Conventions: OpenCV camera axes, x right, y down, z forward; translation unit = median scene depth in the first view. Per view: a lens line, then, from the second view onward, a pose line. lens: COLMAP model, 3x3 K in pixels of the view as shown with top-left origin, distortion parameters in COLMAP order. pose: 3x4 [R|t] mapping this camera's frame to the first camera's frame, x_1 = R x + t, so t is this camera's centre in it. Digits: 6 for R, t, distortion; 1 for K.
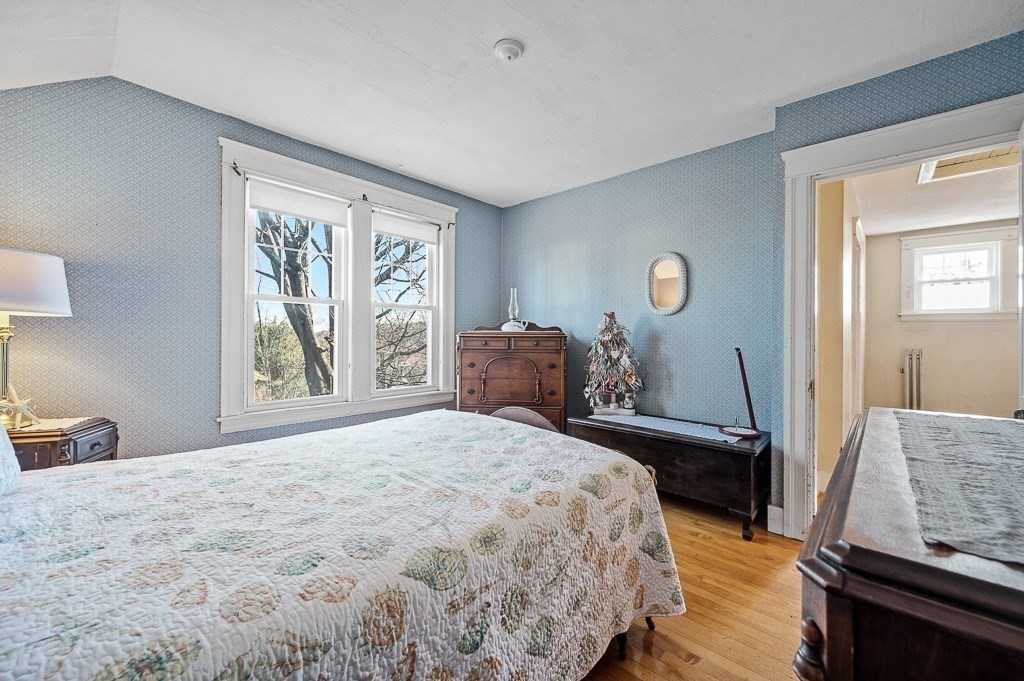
lens RADIAL K [[406.0, 0, 505.0], [0, 406.0, 338.7], [0, 0, 1]] dist [0.000453, -0.000891]
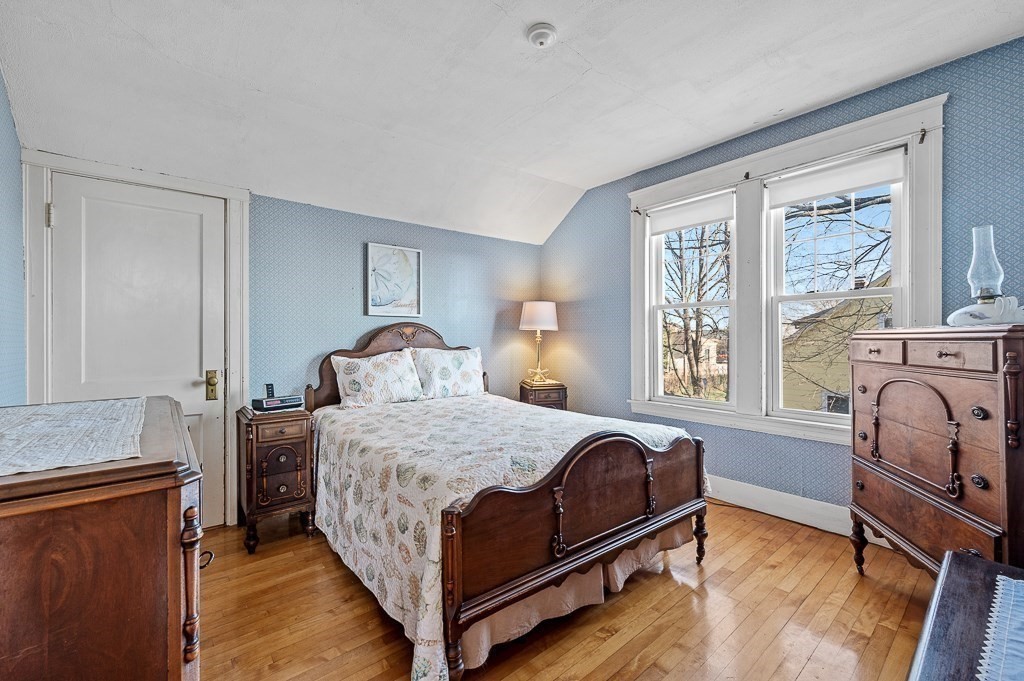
lens RADIAL K [[441.9, 0, 536.0], [0, 441.9, 337.3], [0, 0, 1]] dist [0.000597, 0.000202]
pose [[-0.107406, -0.007813, -0.994185, 0.612607], [-0.000815, 0.999969, -0.007770, -0.001696], [0.994215, -0.000024, -0.107409, 0.651702]]
